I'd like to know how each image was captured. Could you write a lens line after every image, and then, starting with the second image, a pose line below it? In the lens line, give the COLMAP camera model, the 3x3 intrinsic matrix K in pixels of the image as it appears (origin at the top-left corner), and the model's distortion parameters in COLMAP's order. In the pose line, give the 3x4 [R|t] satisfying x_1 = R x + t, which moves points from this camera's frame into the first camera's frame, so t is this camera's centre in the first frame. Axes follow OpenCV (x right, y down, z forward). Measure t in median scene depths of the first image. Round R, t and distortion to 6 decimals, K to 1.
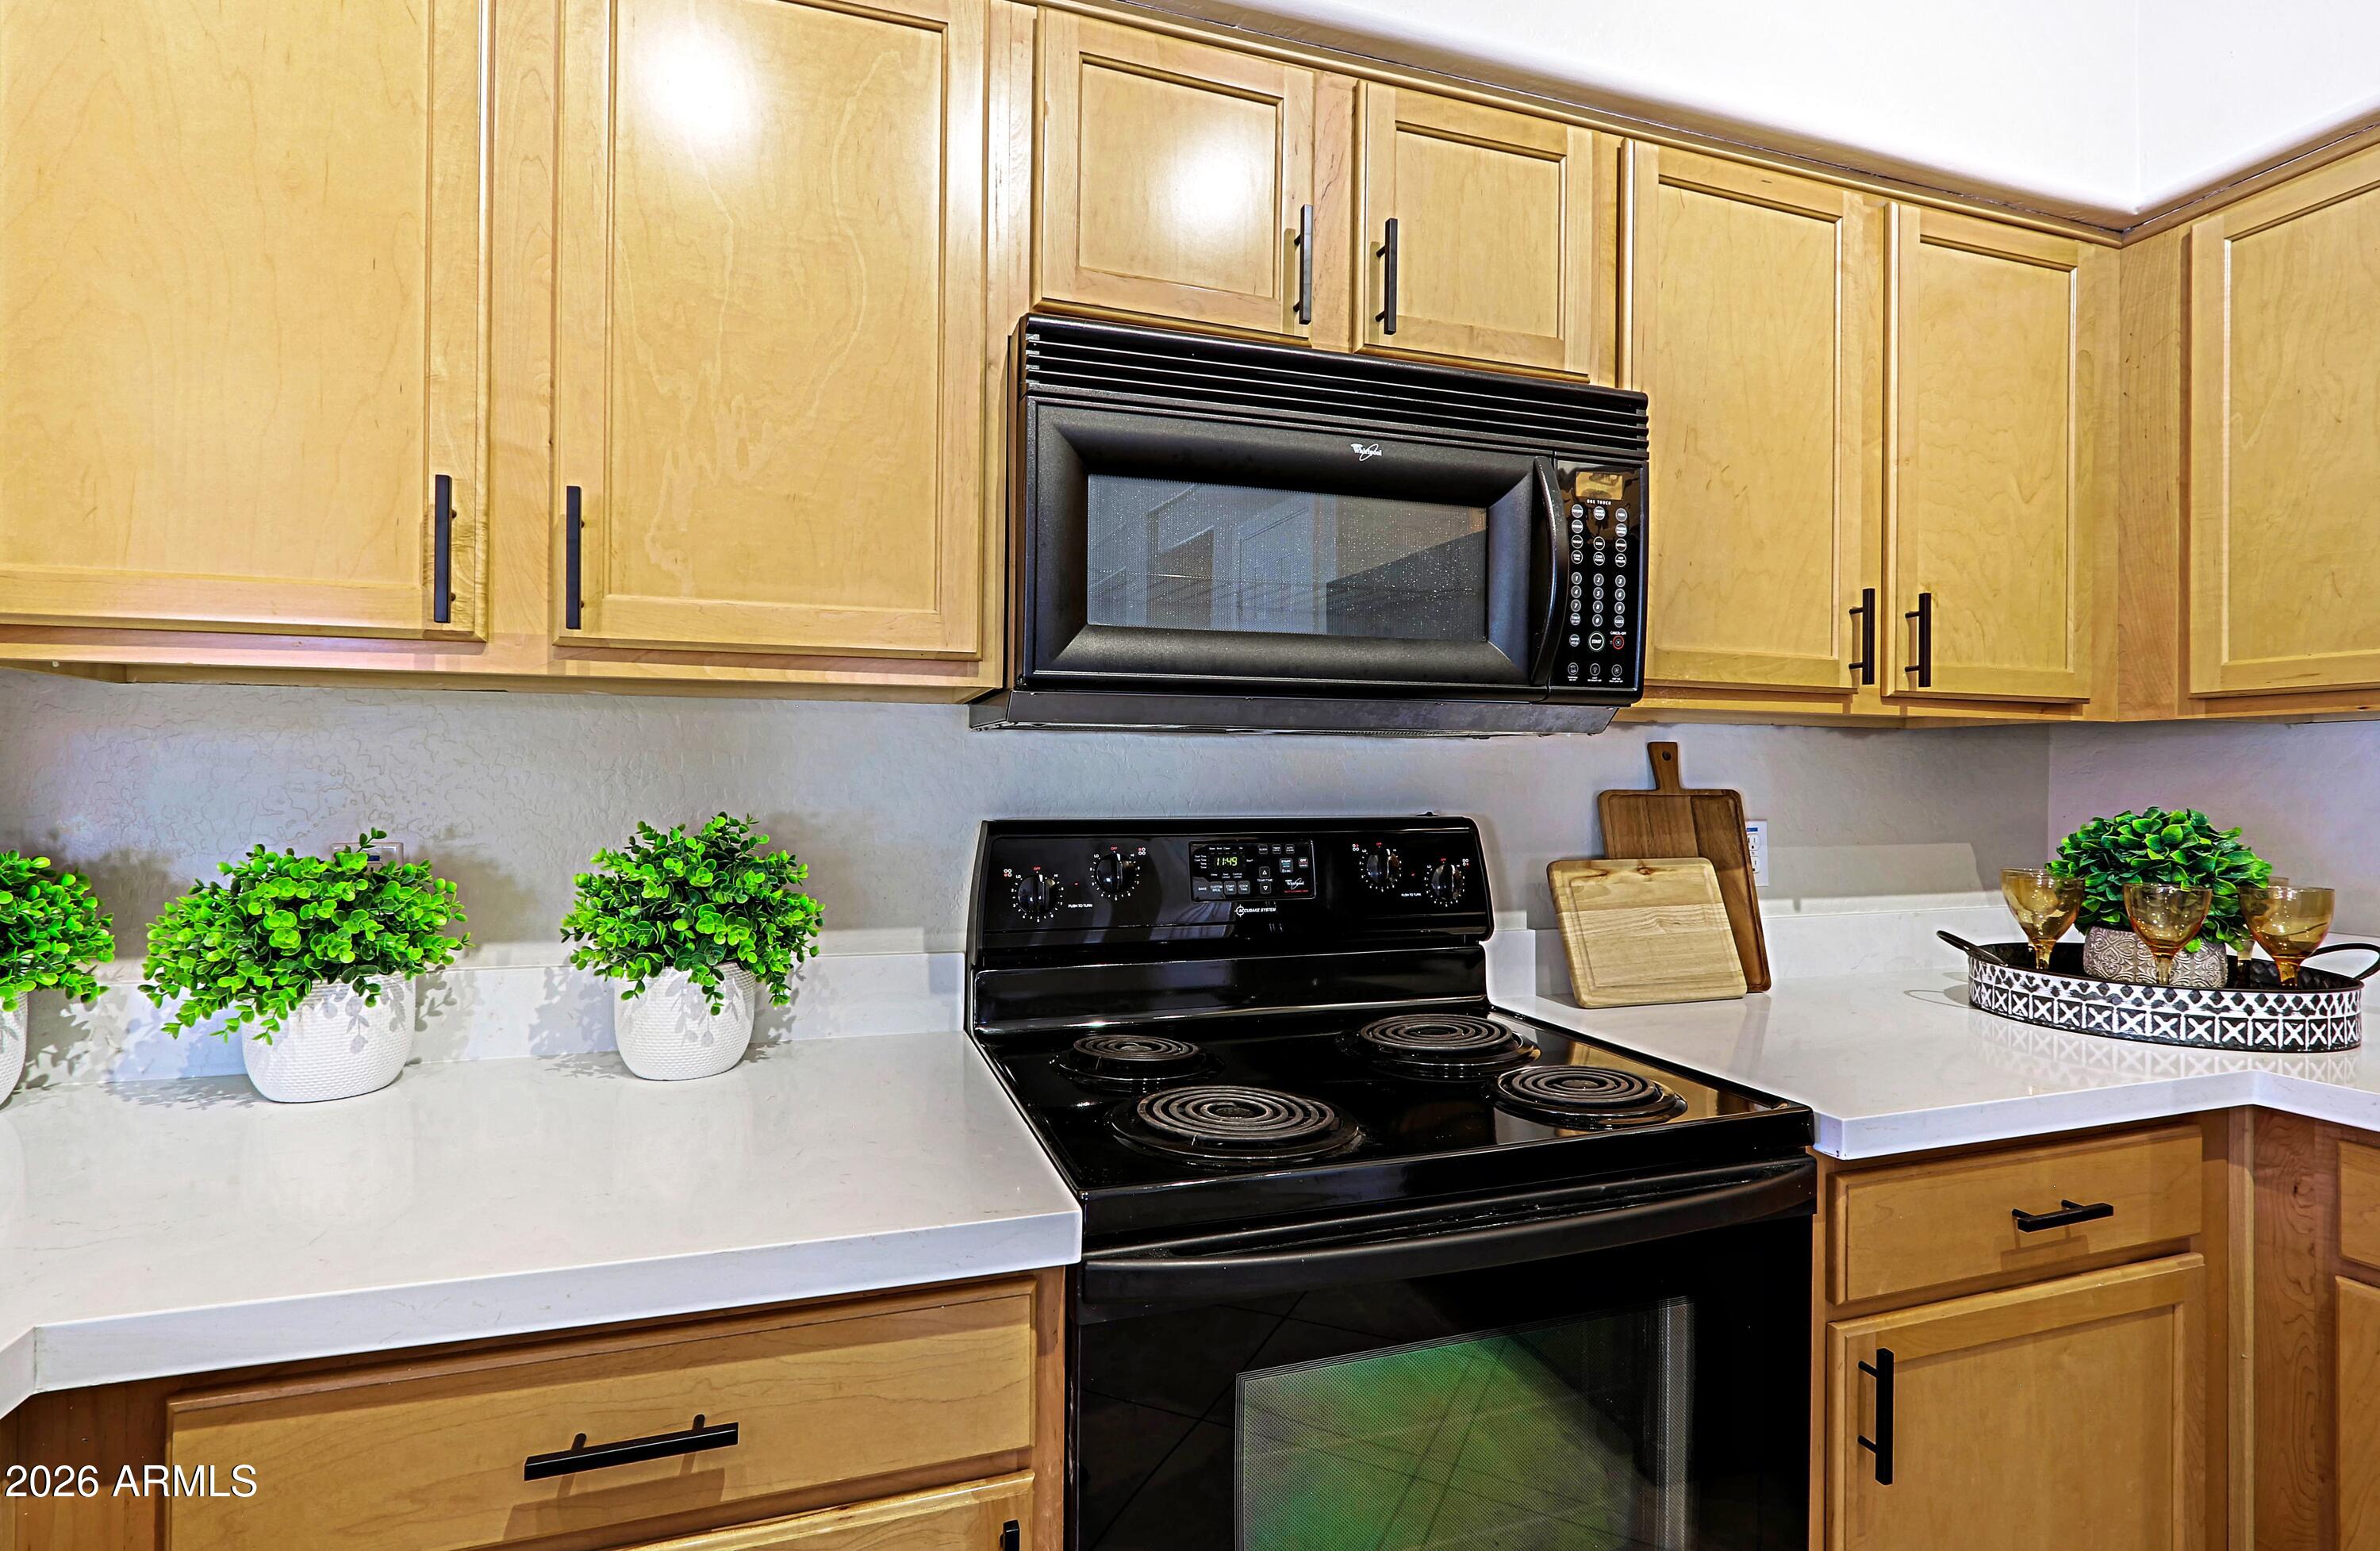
lens RADIAL K [[1103.3, 0, 1147.7], [0, 1103.3, 776.2], [0, 0, 1]] dist [0.000346, 0.000016]
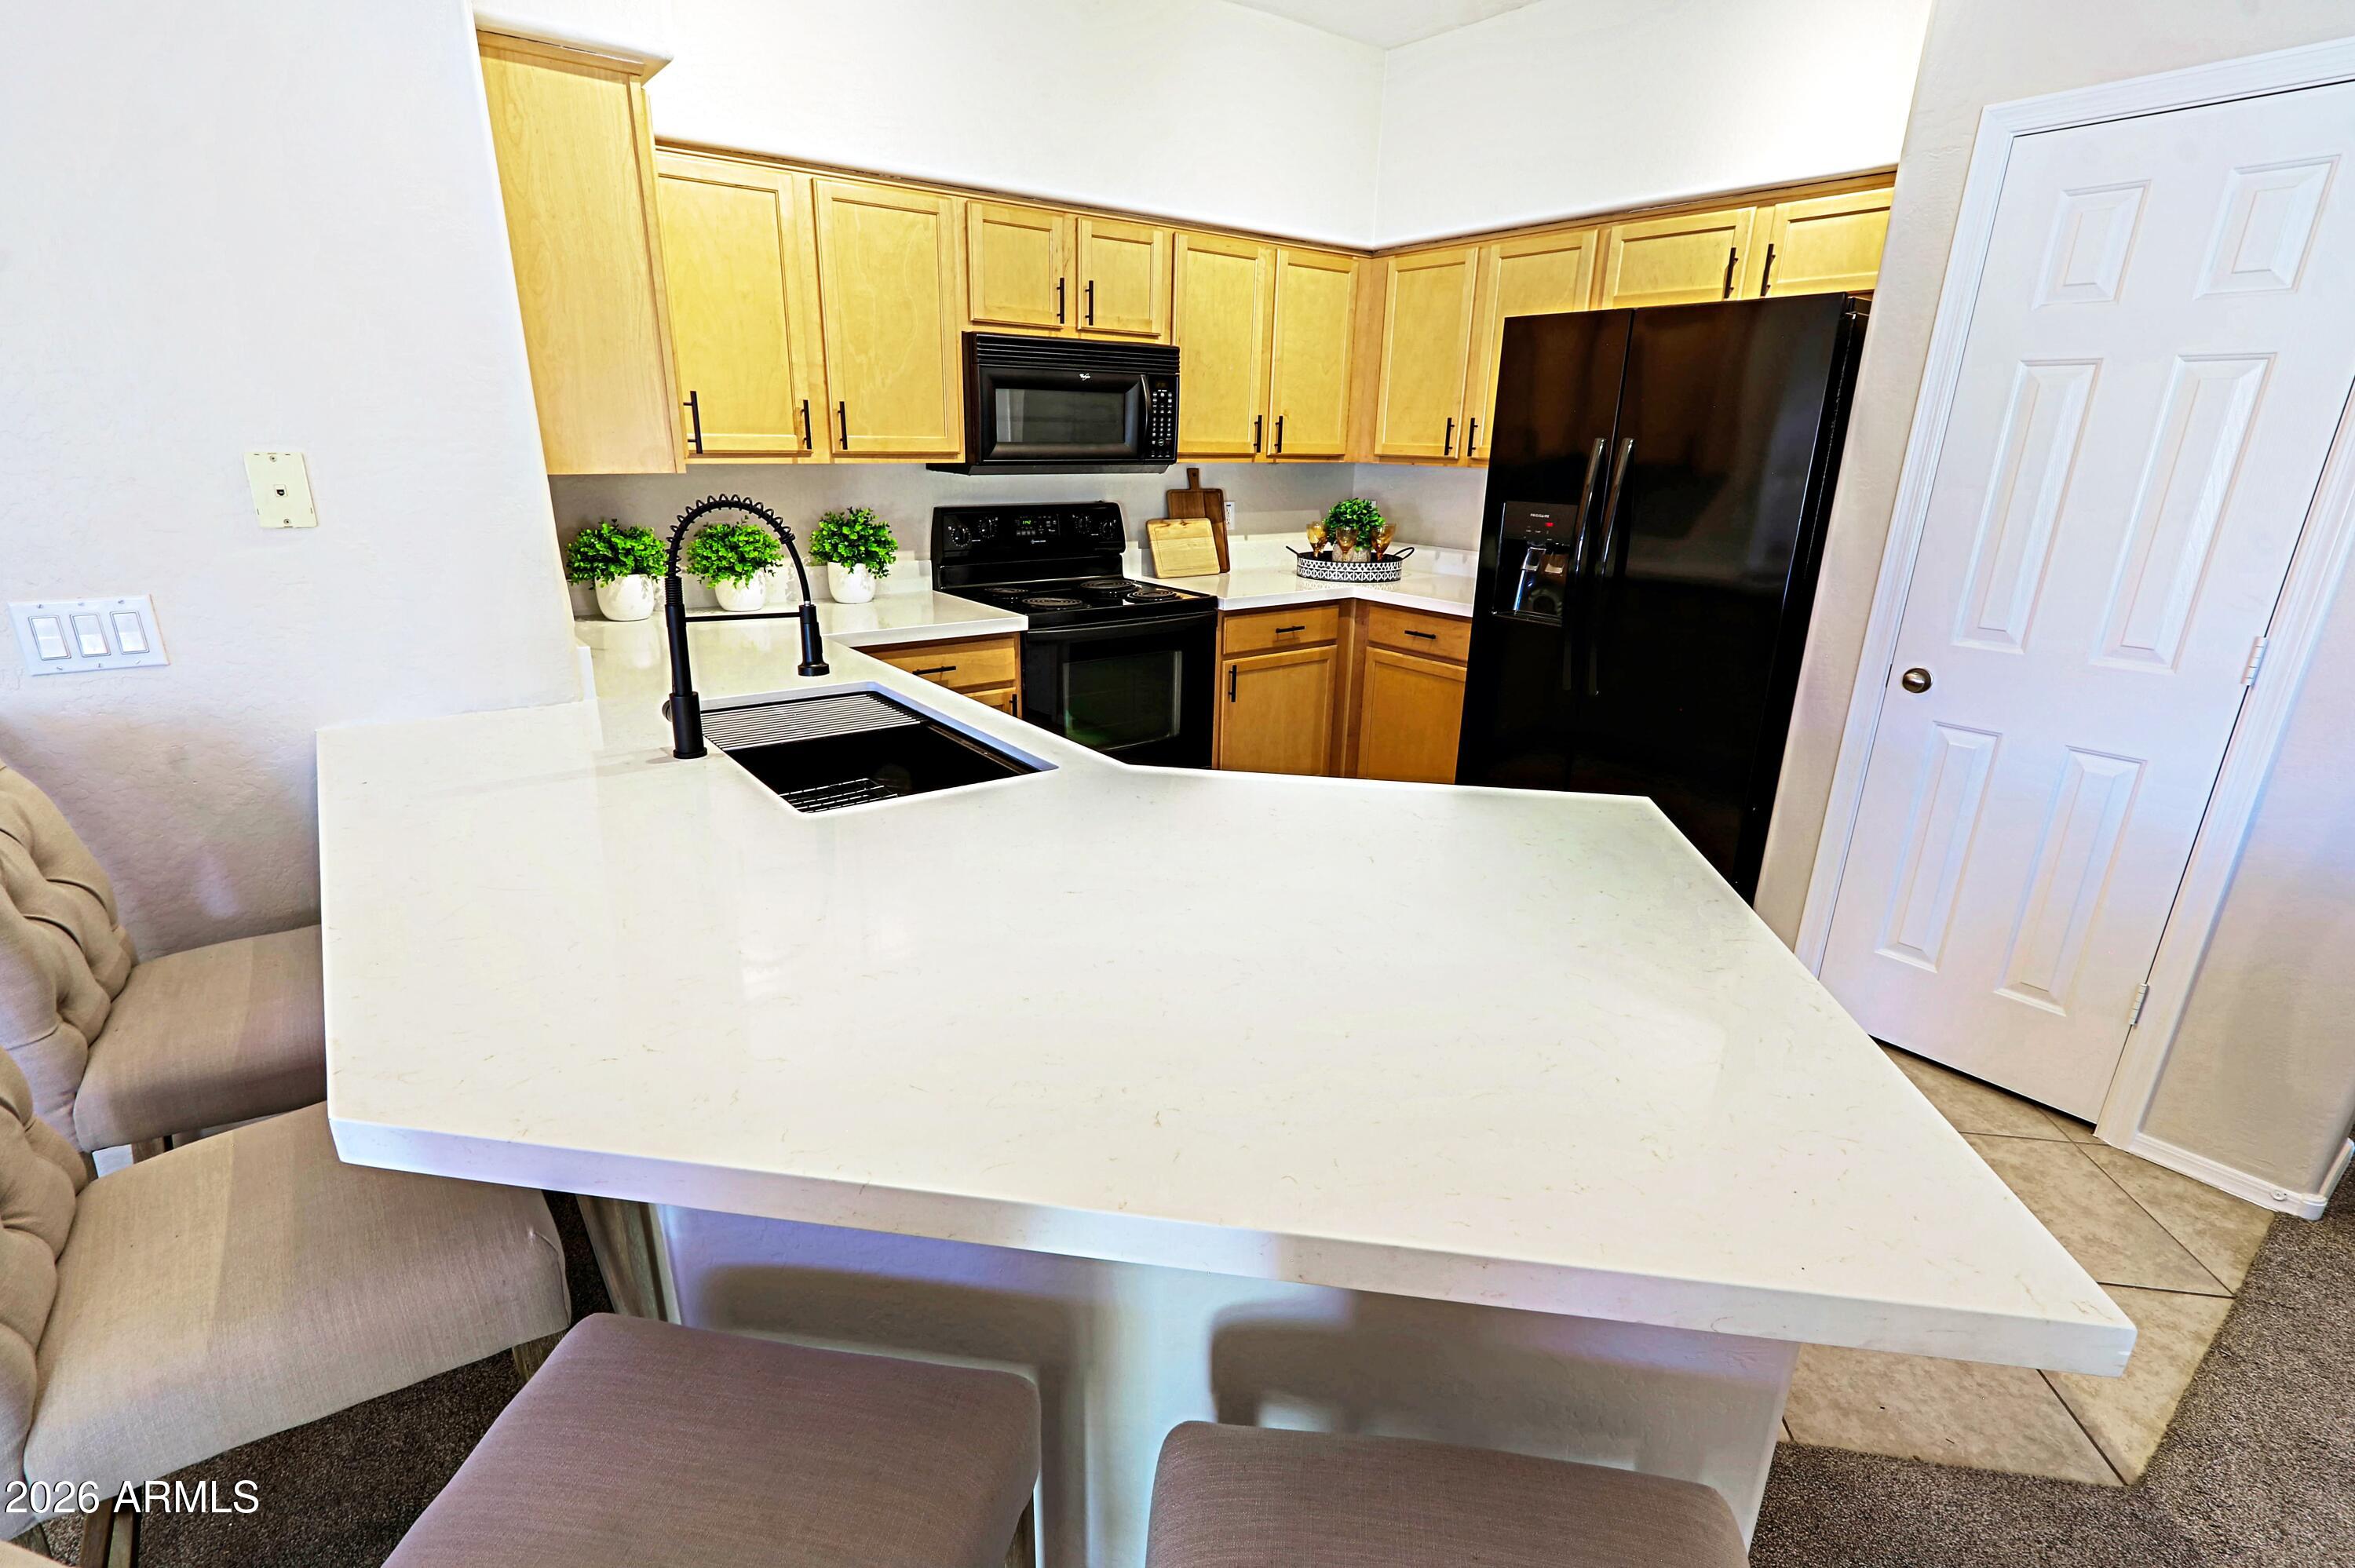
lens RADIAL K [[1096.6, 0, 1185.3], [0, 1096.6, 797.1], [0, 0, 1]] dist [-0.003477, -0.000086]
pose [[0.933499, -0.097652, 0.345027, -0.511829], [-0.019293, 0.947132, 0.320264, -0.137059], [-0.358060, -0.305622, 0.882263, -1.531657]]
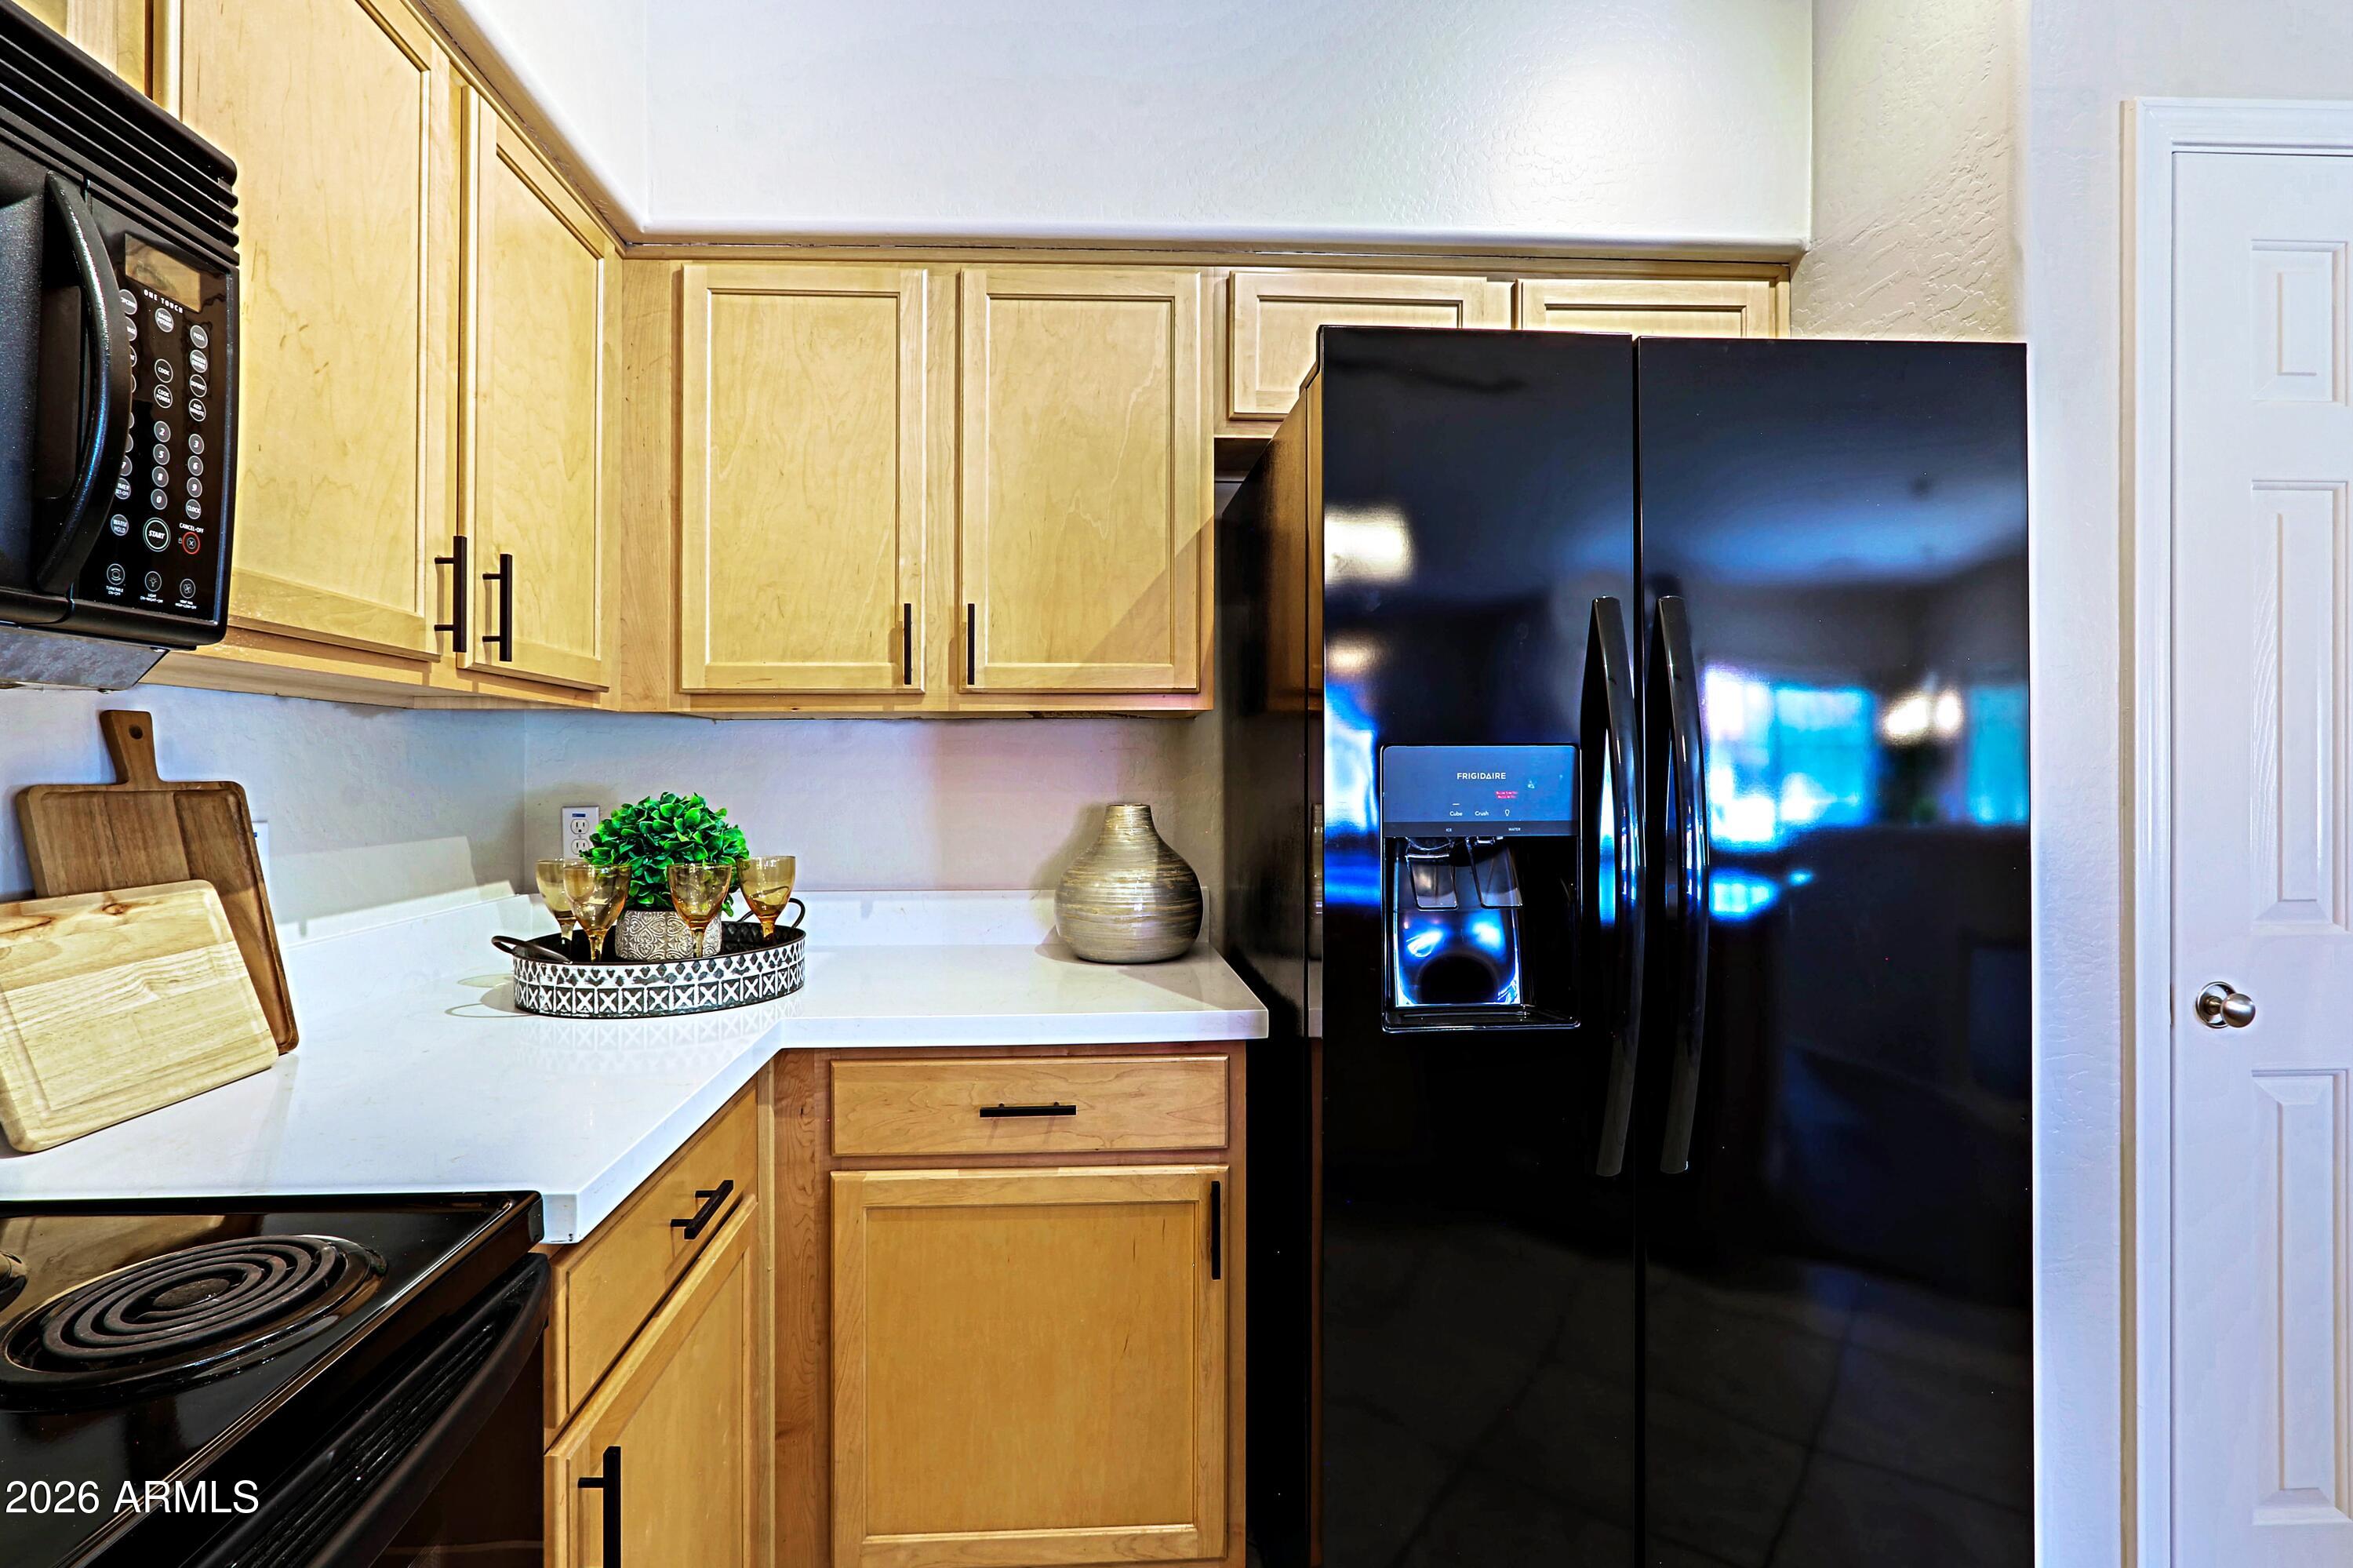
lens RADIAL K [[1139.6, 0, 1156.4], [0, 1139.6, 771.3], [0, 0, 1]] dist [-0.006664, -0.000109]
pose [[0.251909, -0.004862, 0.967739, -0.041102], [-0.001372, 0.999985, 0.005381, 0.000992], [-0.967750, -0.002683, 0.251898, 0.274551]]
